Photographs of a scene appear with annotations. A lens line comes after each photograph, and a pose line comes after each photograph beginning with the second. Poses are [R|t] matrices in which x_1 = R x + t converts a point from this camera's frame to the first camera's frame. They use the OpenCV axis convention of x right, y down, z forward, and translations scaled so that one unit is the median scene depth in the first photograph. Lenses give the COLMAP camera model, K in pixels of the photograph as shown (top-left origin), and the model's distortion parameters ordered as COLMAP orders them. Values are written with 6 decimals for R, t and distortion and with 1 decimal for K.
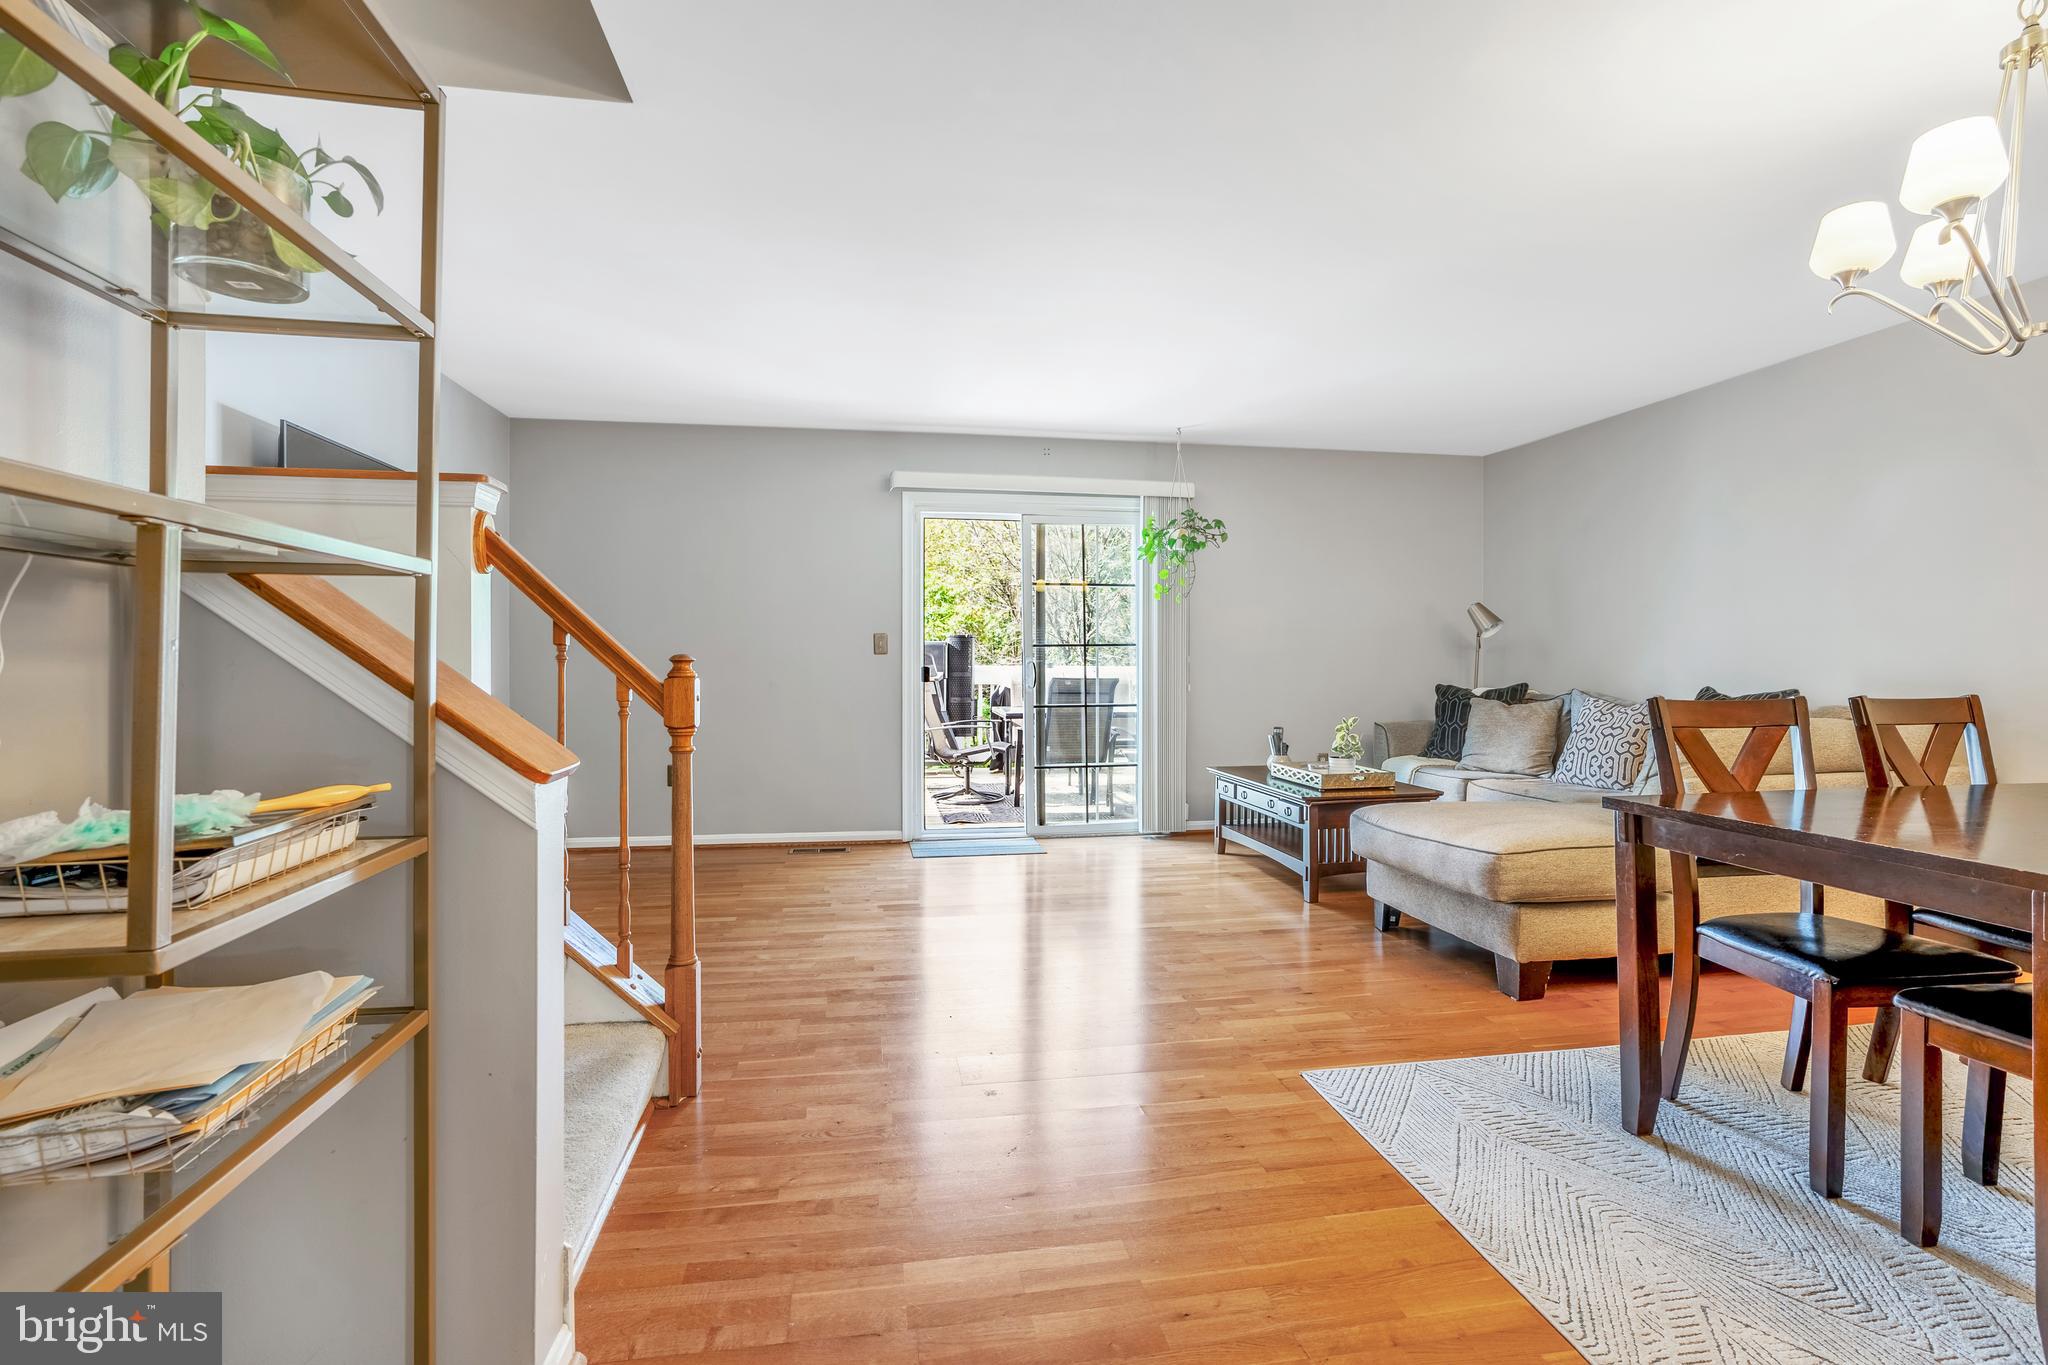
lens RADIAL K [[977.0, 0, 1032.6], [0, 977.0, 671.0], [0, 0, 1]] dist [-0.056493, 0.031538]
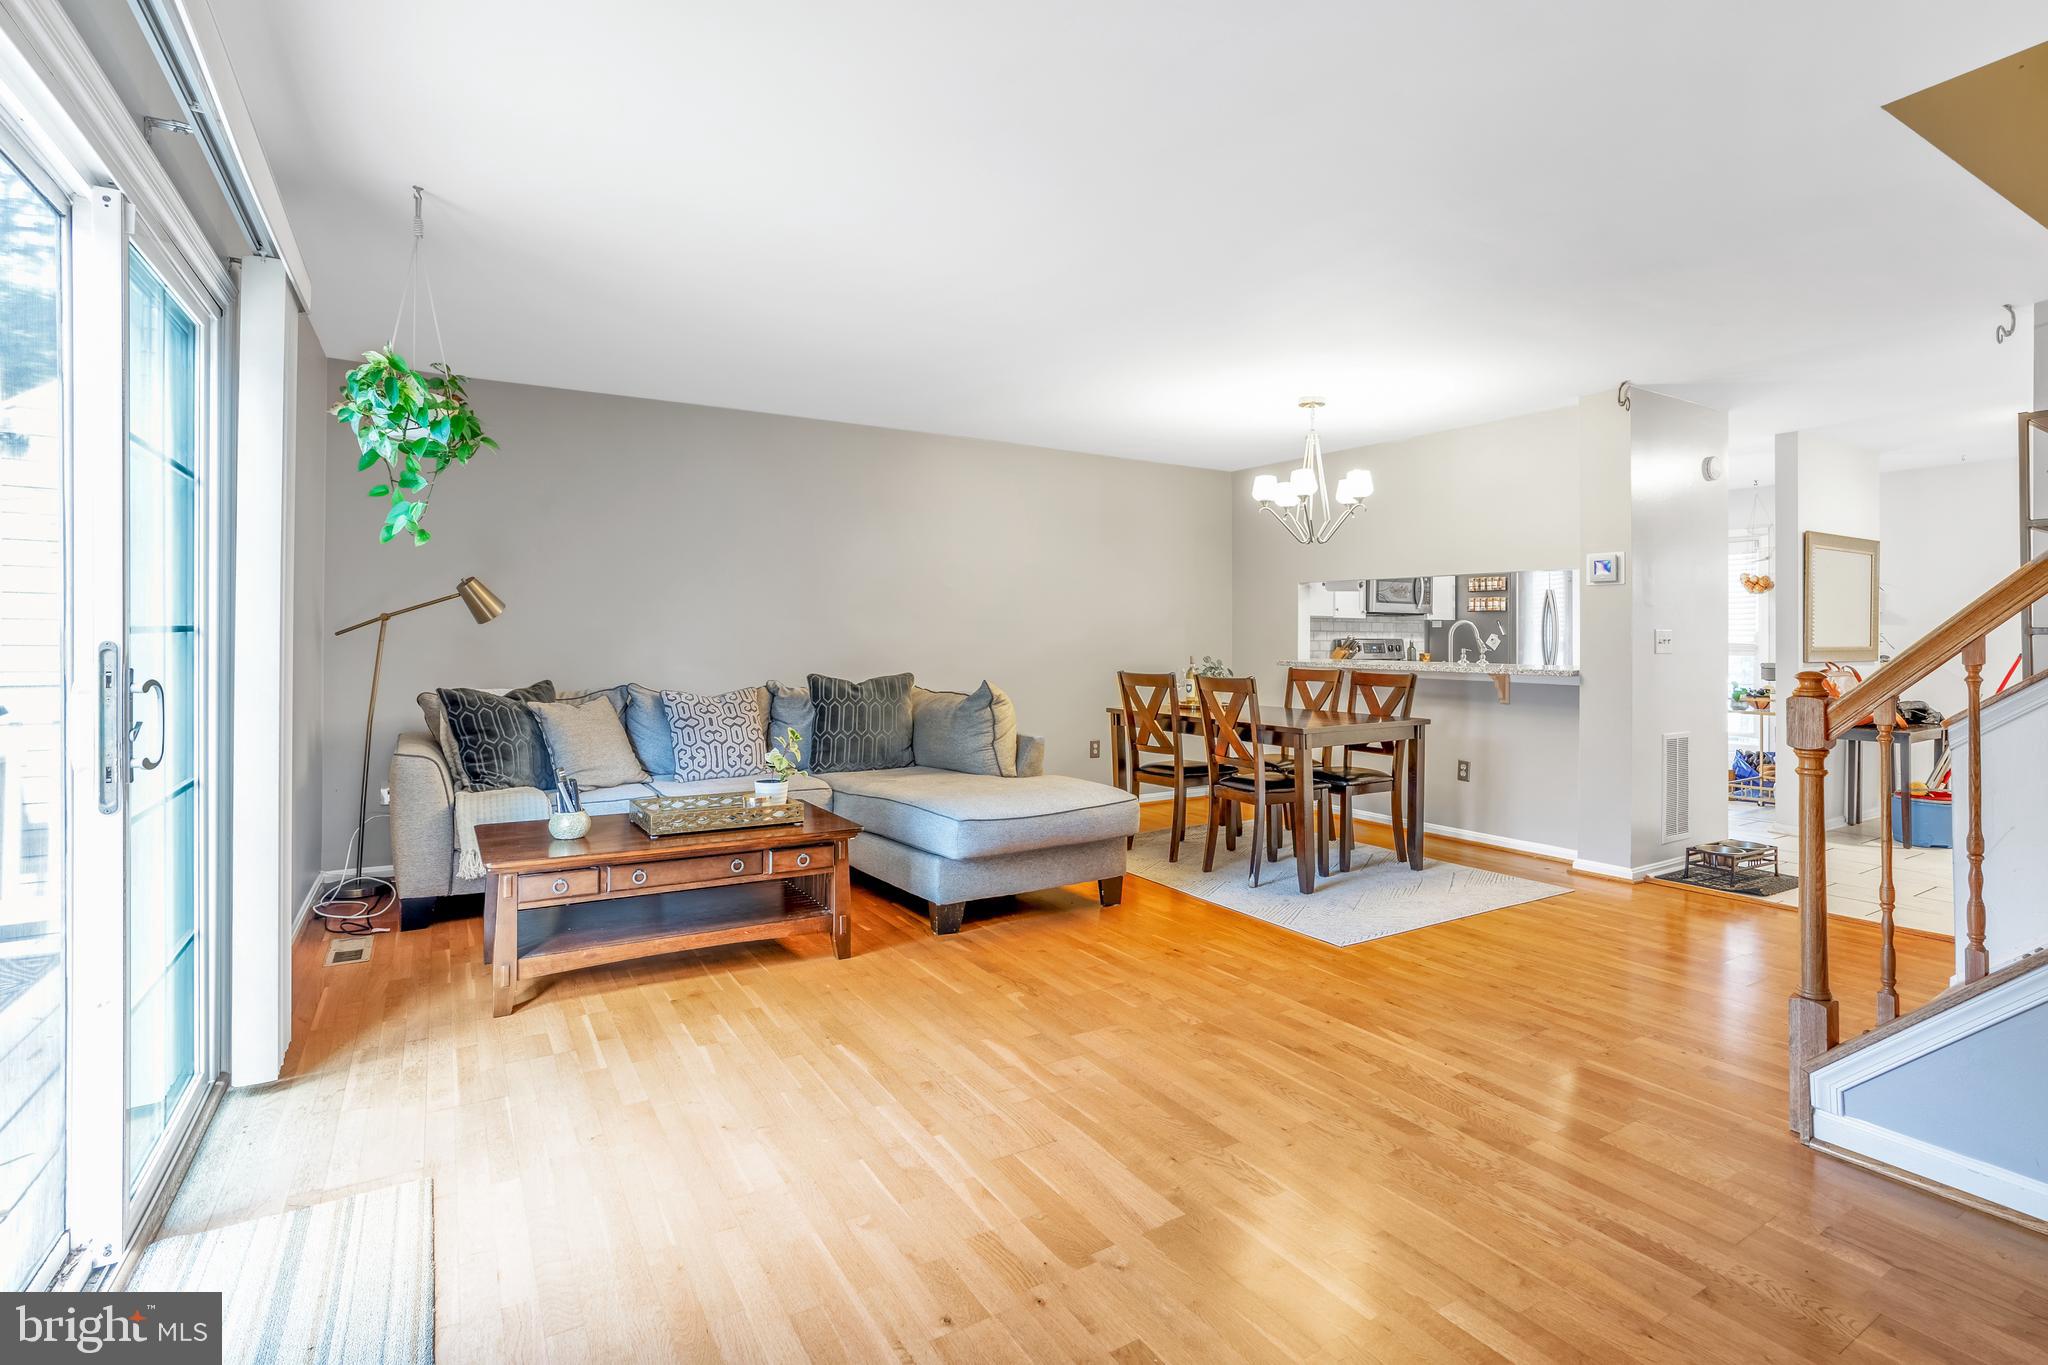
lens RADIAL K [[989.5, 0, 1035.1], [0, 989.5, 639.2], [0, 0, 1]] dist [-0.058138, 0.027007]
pose [[-0.365659, 0.003309, 0.930743, -0.665210], [0.007695, 0.999970, -0.000532, -0.029393], [-0.930717, 0.006968, -0.365674, 1.436782]]
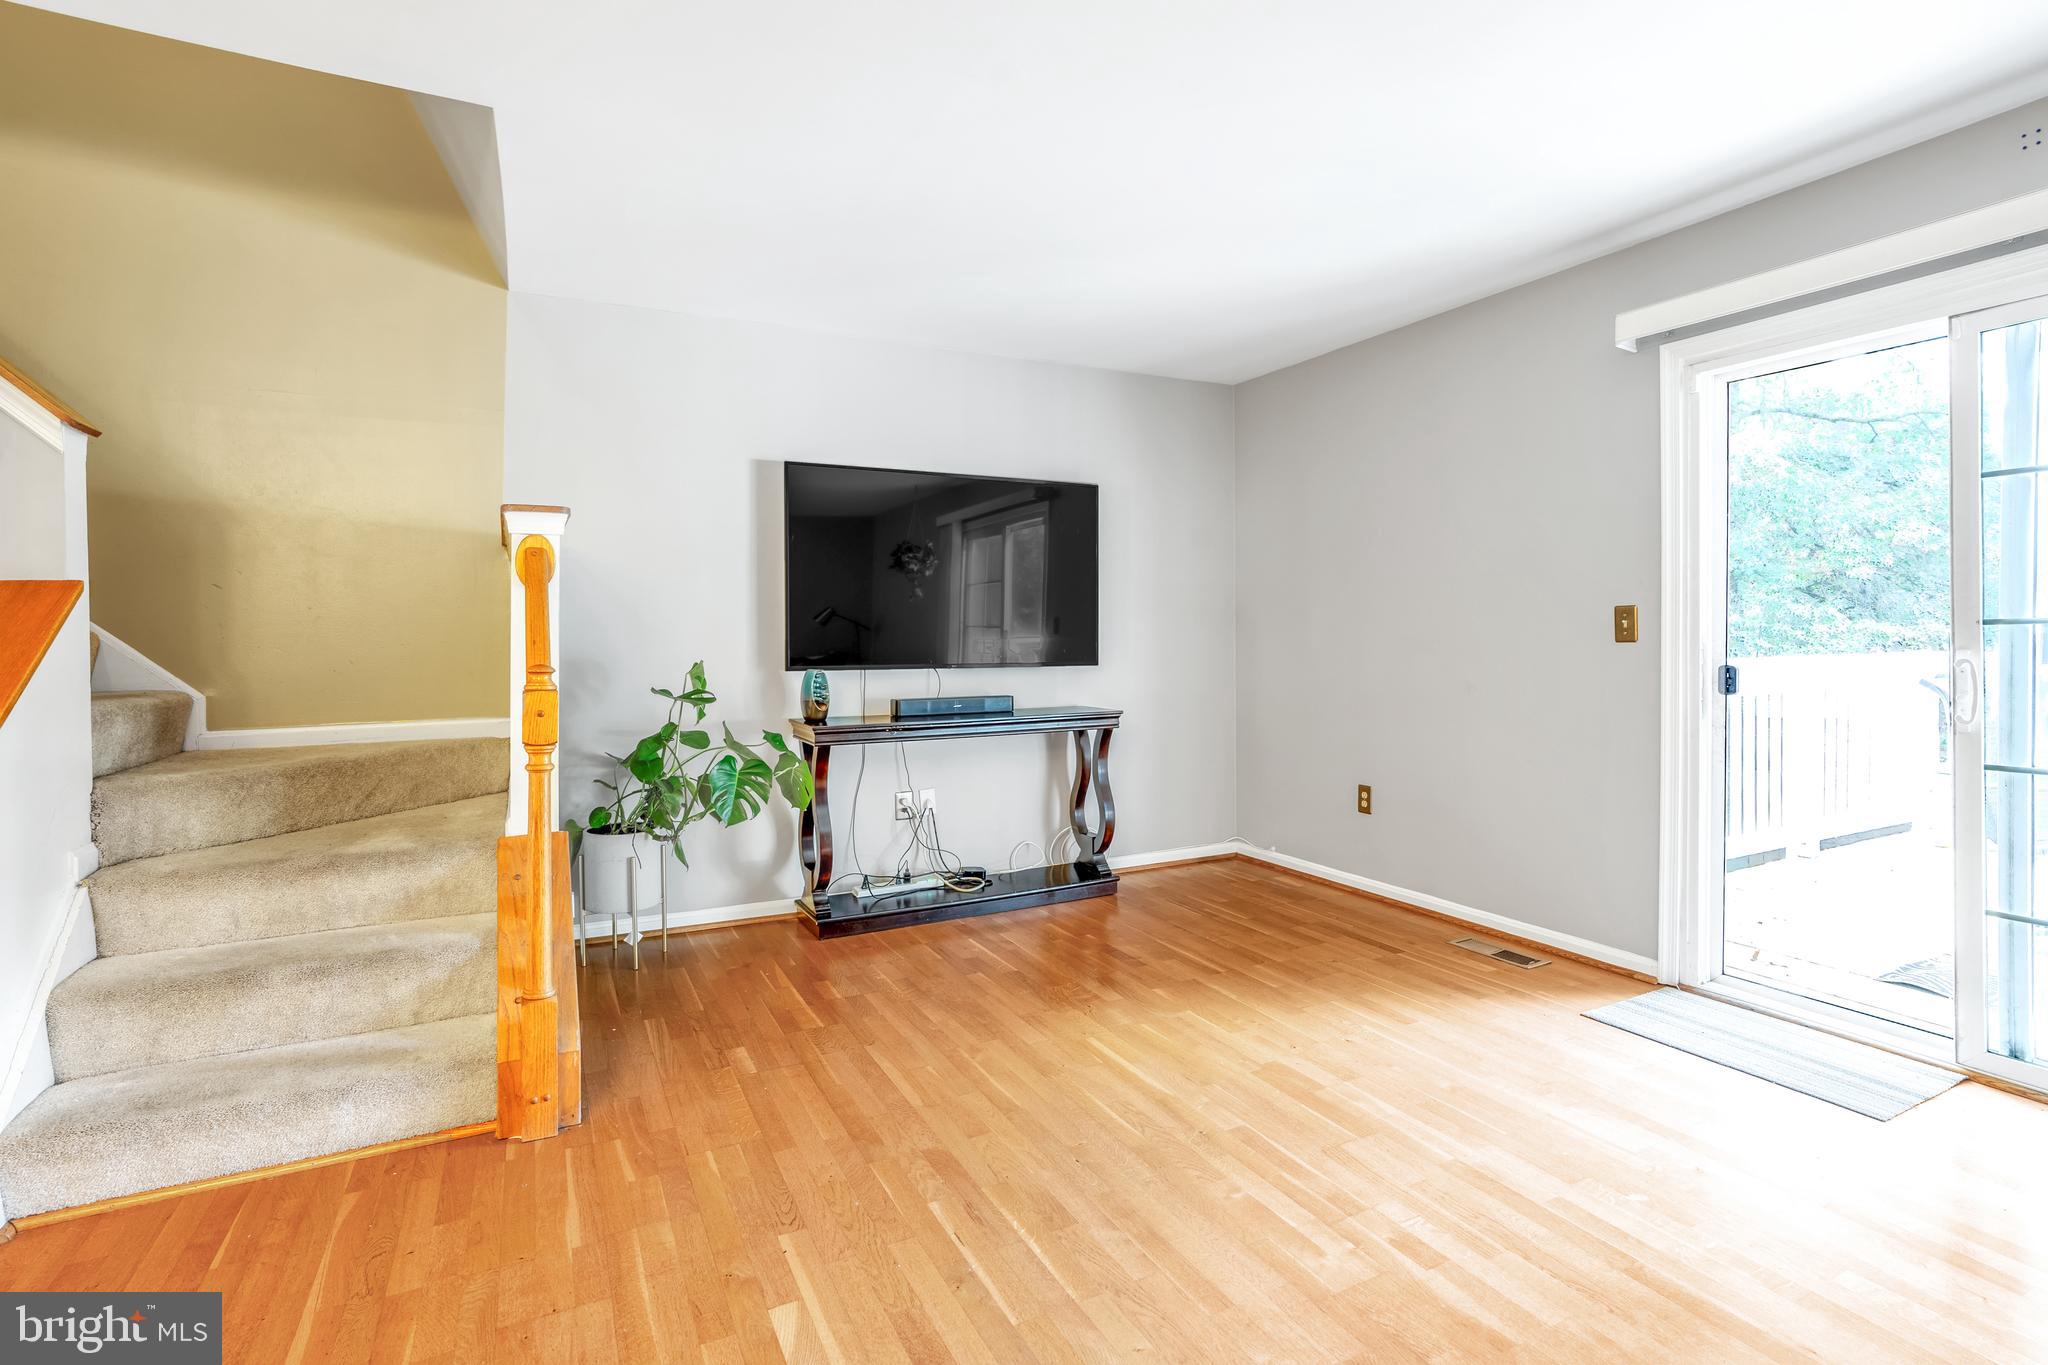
lens RADIAL K [[989.5, 0, 1035.1], [0, 989.5, 639.2], [0, 0, 1]] dist [-0.058138, 0.027007]
pose [[0.302168, 0.002463, -0.953252, 0.468923], [-0.006134, 0.999981, 0.000639, -0.027548], [0.953235, 0.005654, 0.302177, 0.828669]]
